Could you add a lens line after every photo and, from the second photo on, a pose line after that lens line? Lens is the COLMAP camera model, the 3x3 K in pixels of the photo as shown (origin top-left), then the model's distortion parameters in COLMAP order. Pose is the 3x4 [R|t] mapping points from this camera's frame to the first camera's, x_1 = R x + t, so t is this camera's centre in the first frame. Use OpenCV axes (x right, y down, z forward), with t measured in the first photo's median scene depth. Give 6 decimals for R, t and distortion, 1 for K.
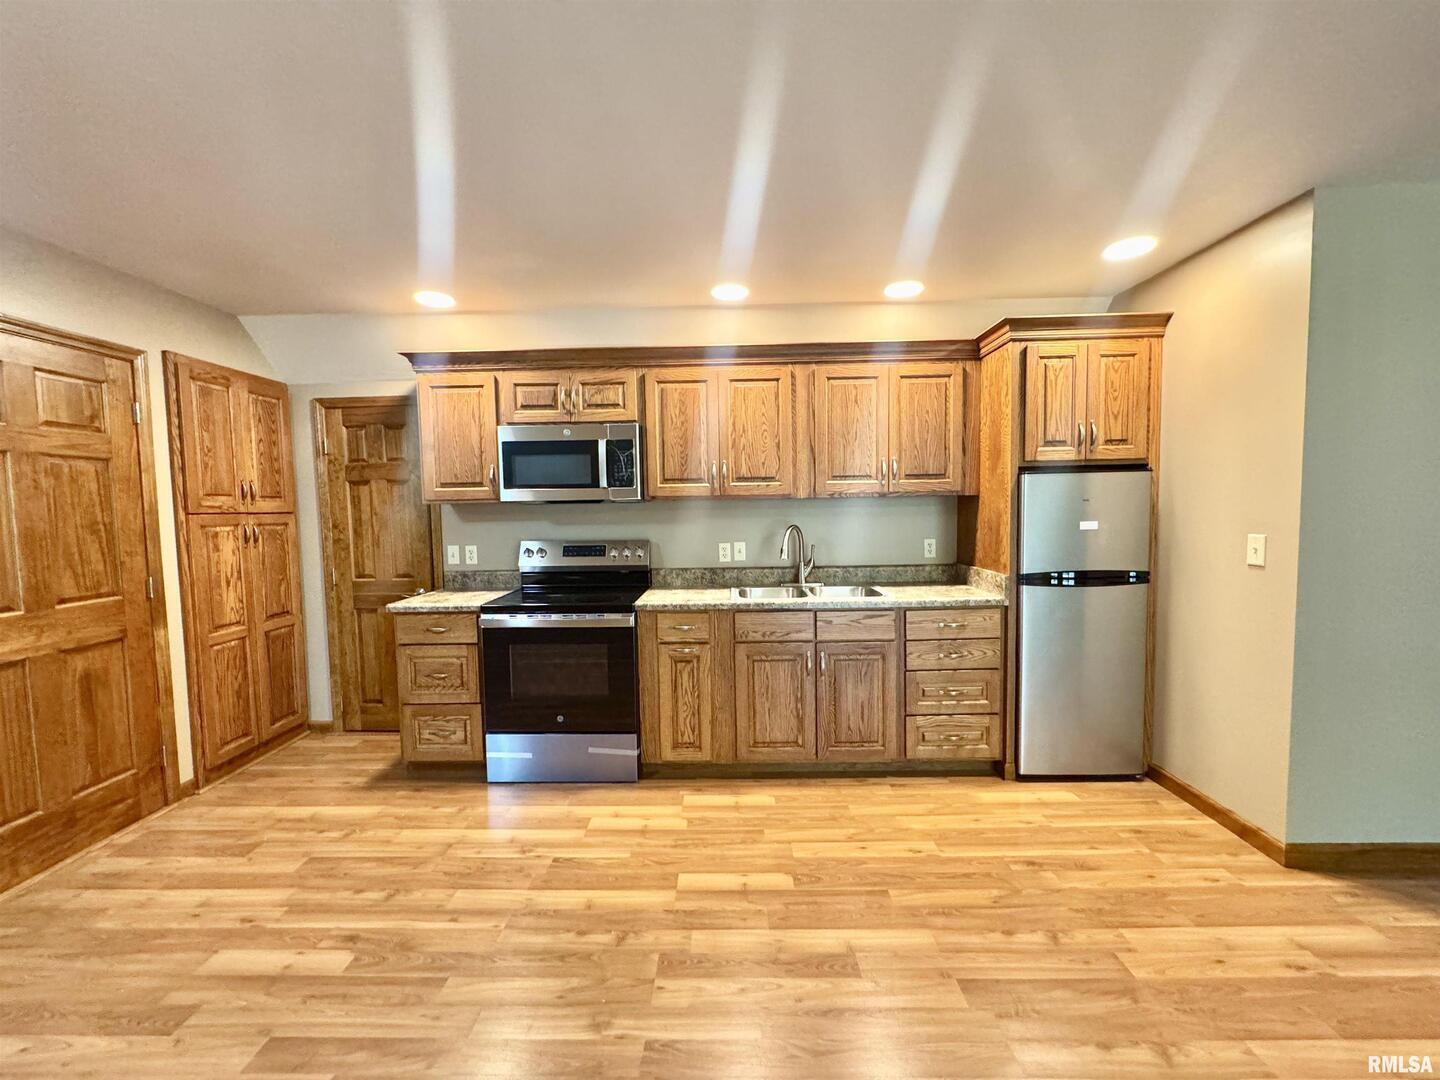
lens RADIAL K [[571.8, 0, 718.7], [0, 571.8, 542.9], [0, 0, 1]] dist [-0.004534, 0.000563]
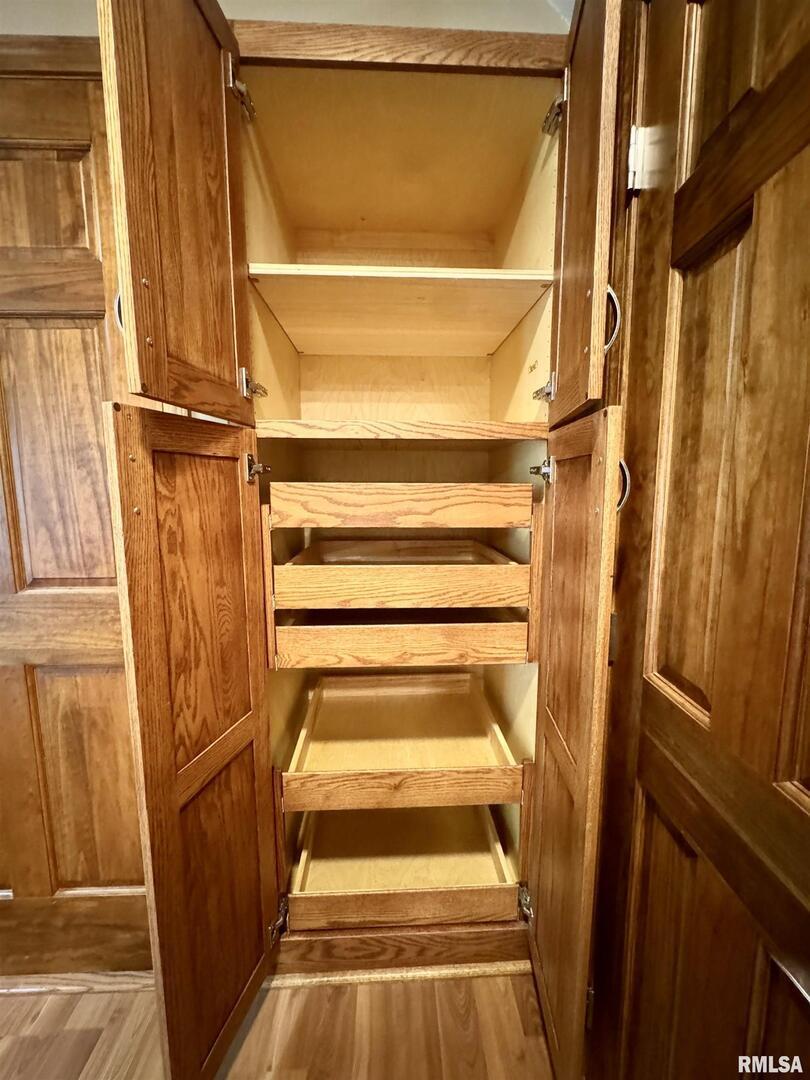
lens RADIAL K [[428.9, 0, 409.8], [0, 428.9, 535.1], [0, 0, 1]] dist [-0.004534, 0.000563]
pose [[0.057724, 0.142615, -0.988094, -0.575880], [-0.058174, 0.988543, 0.139282, -0.021734], [0.996636, 0.049441, 0.065359, 1.087920]]
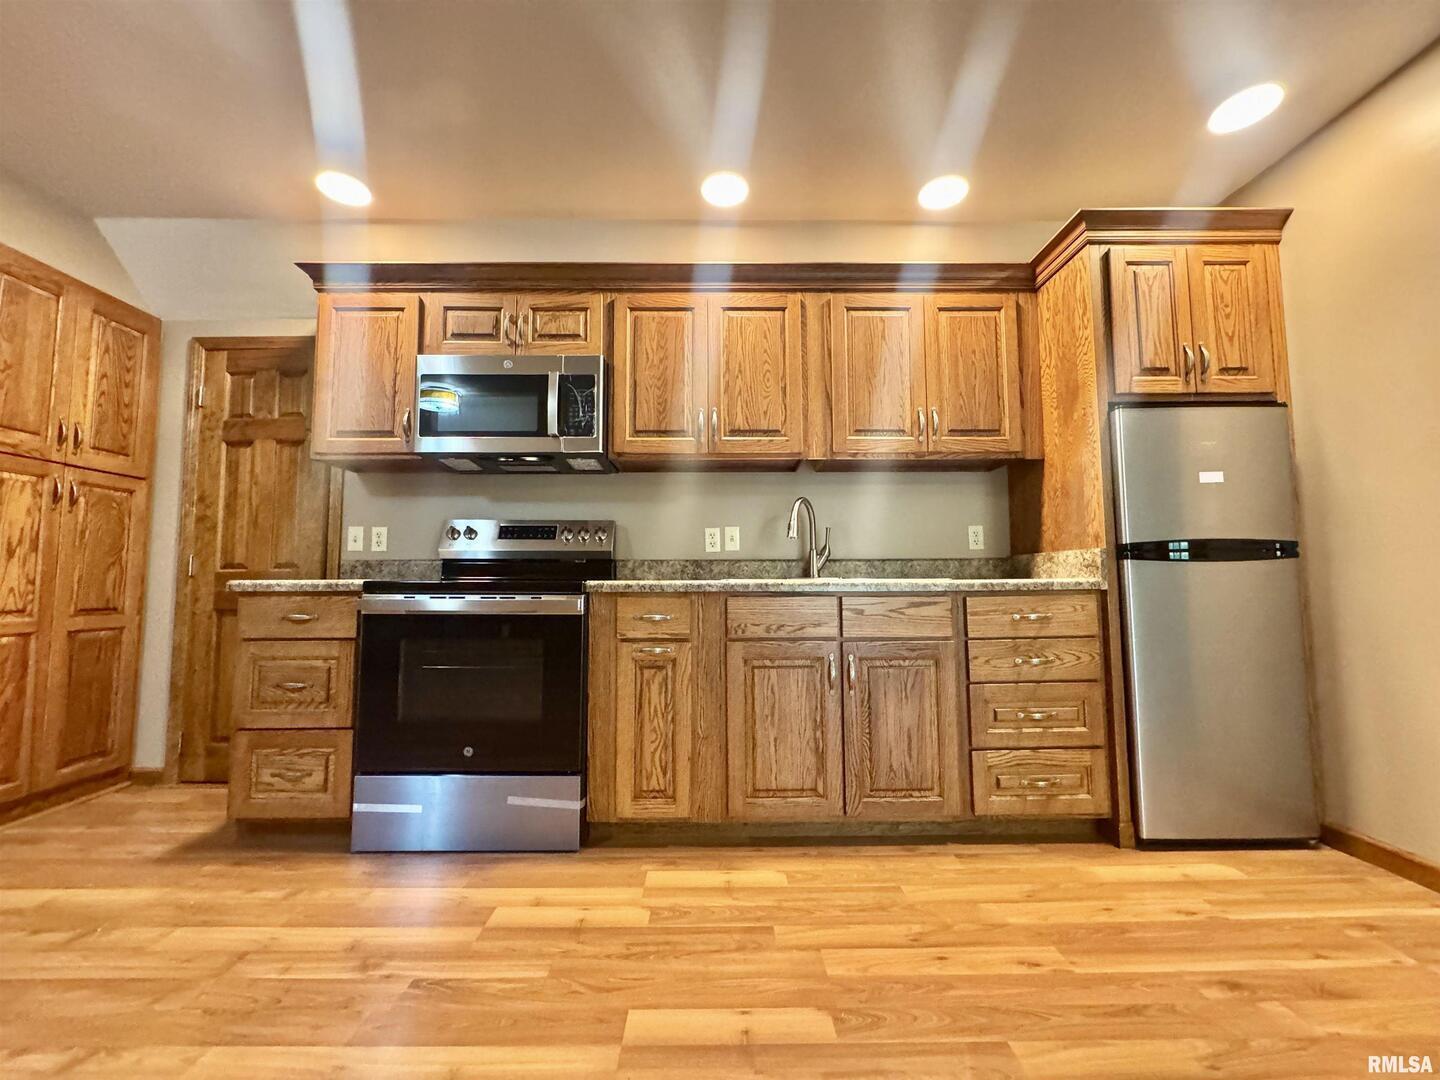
lens RADIAL K [[571.8, 0, 718.6], [0, 571.8, 542.2], [0, 0, 1]] dist [-0.004534, 0.000563]
pose [[0.999479, 0.015704, 0.028212, -0.003378], [-0.011795, 0.990949, -0.133721, 0.149520], [-0.030056, 0.133318, 0.990617, 0.288789]]
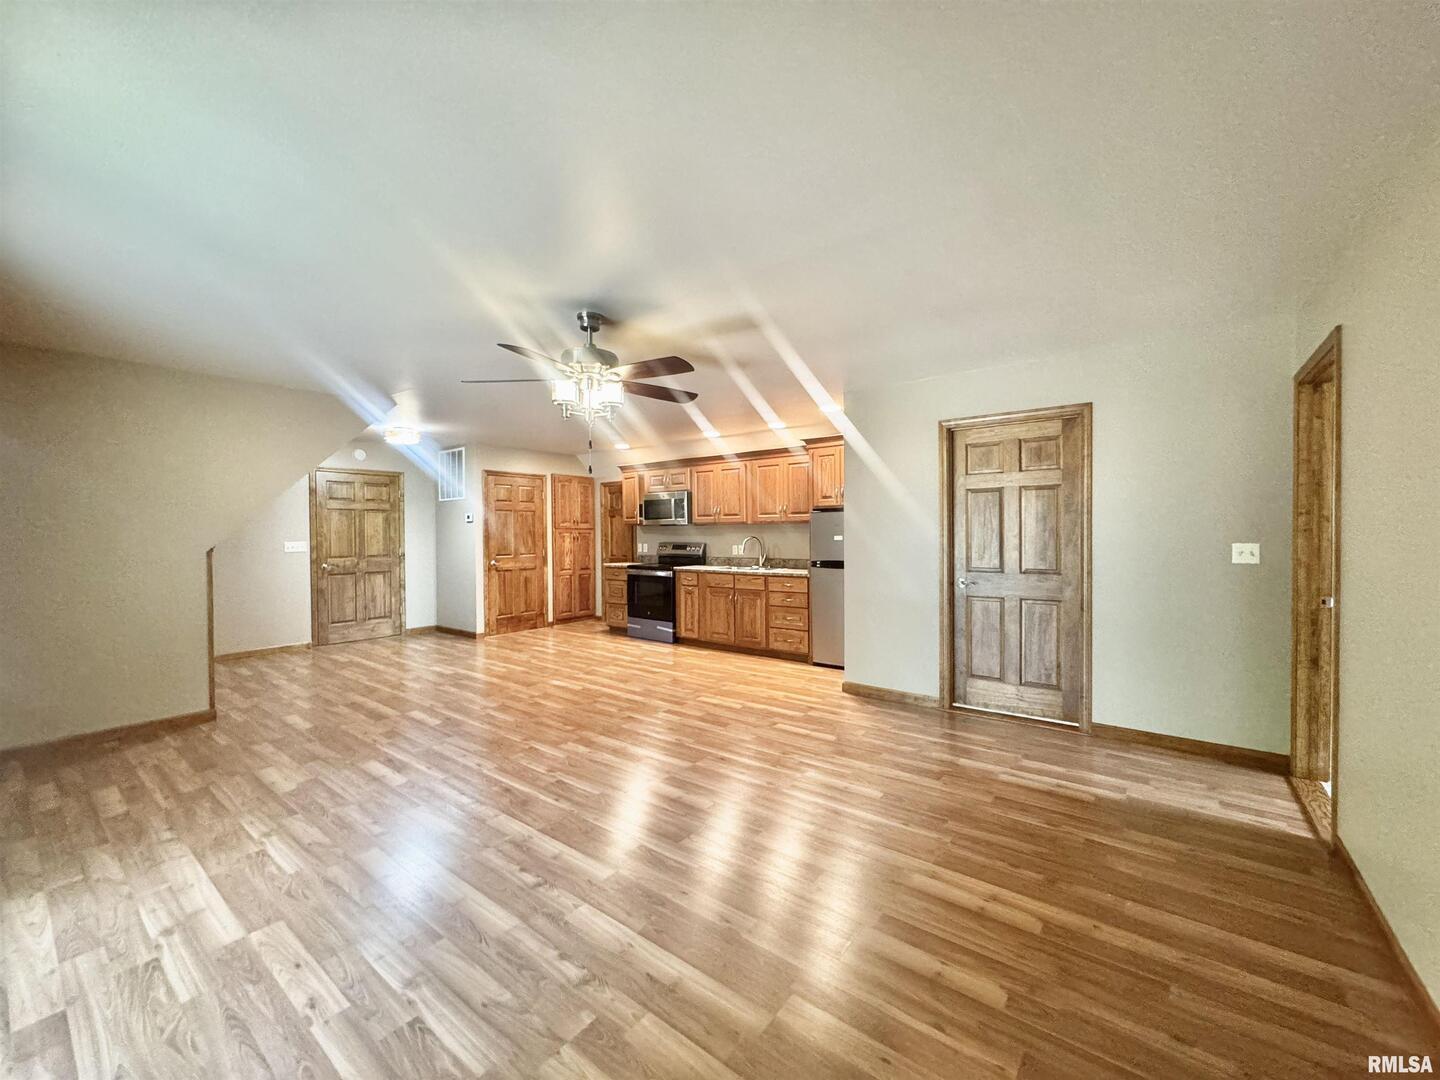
lens RADIAL K [[571.8, 0, 718.0], [0, 571.8, 543.1], [0, 0, 1]] dist [-0.004534, 0.000563]
pose [[0.803617, 0.022316, -0.594728, 1.429565], [-0.043542, 0.998823, -0.021356, 0.046586], [0.593552, 0.043058, 0.803643, -0.821404]]
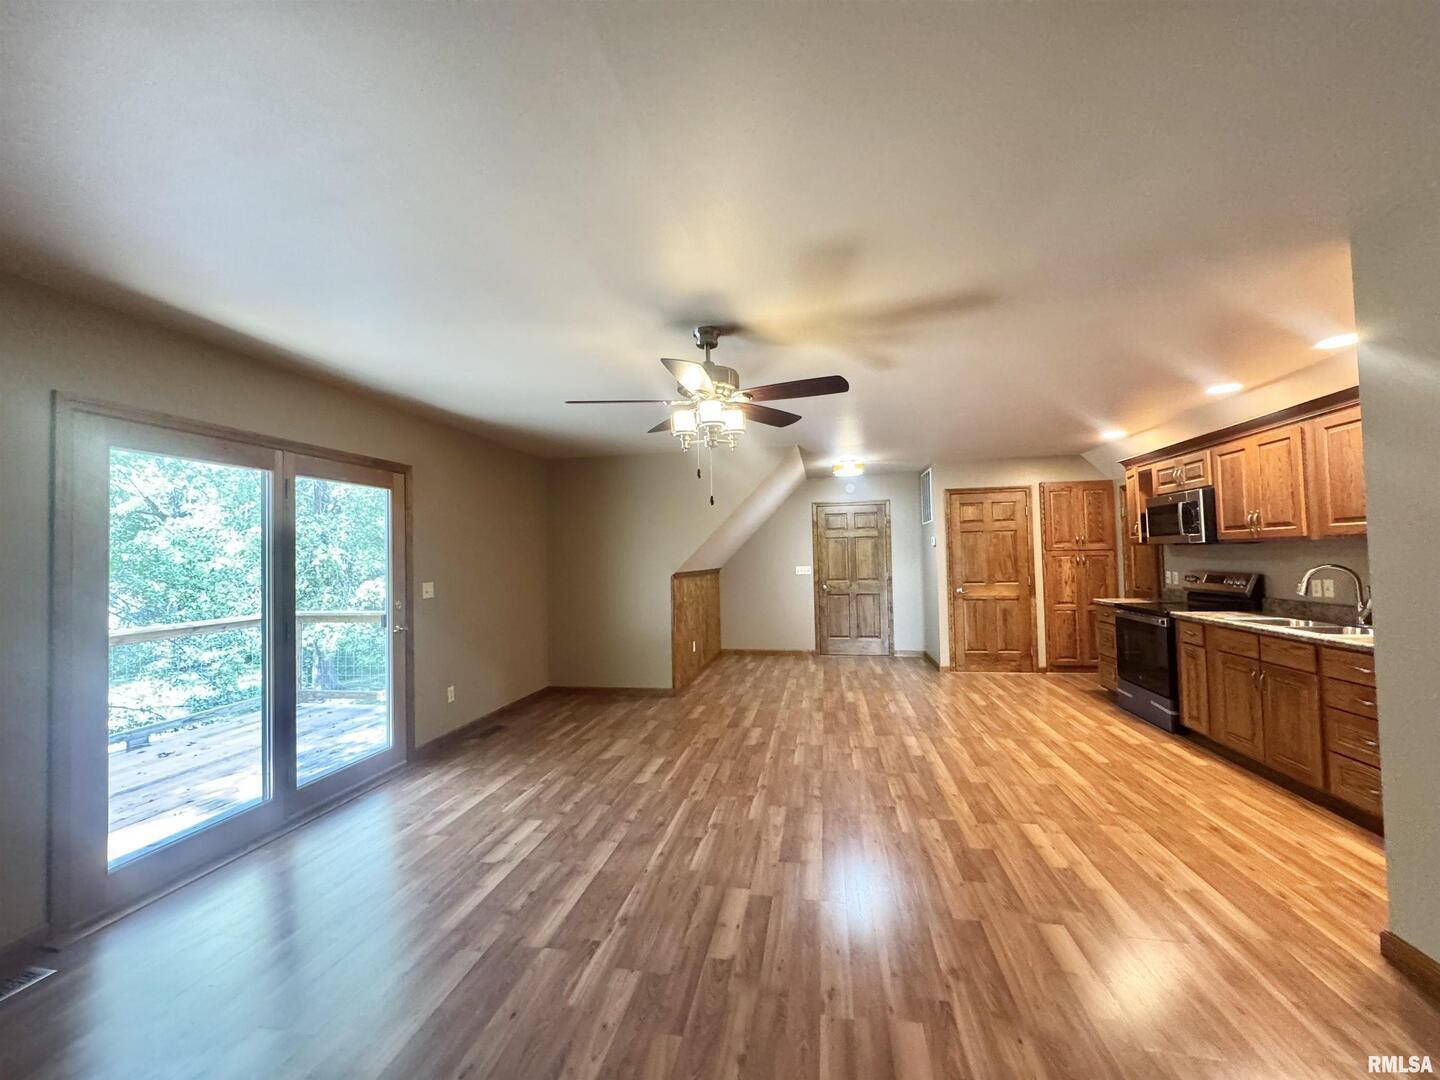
lens RADIAL K [[571.8, 0, 718.2], [0, 571.8, 539.1], [0, 0, 1]] dist [-0.004534, 0.000563]
pose [[-0.162206, -0.012265, -0.986681, 1.543784], [-0.037146, 0.999290, -0.006315, -0.033681], [0.986058, 0.035627, -0.162546, 0.059052]]
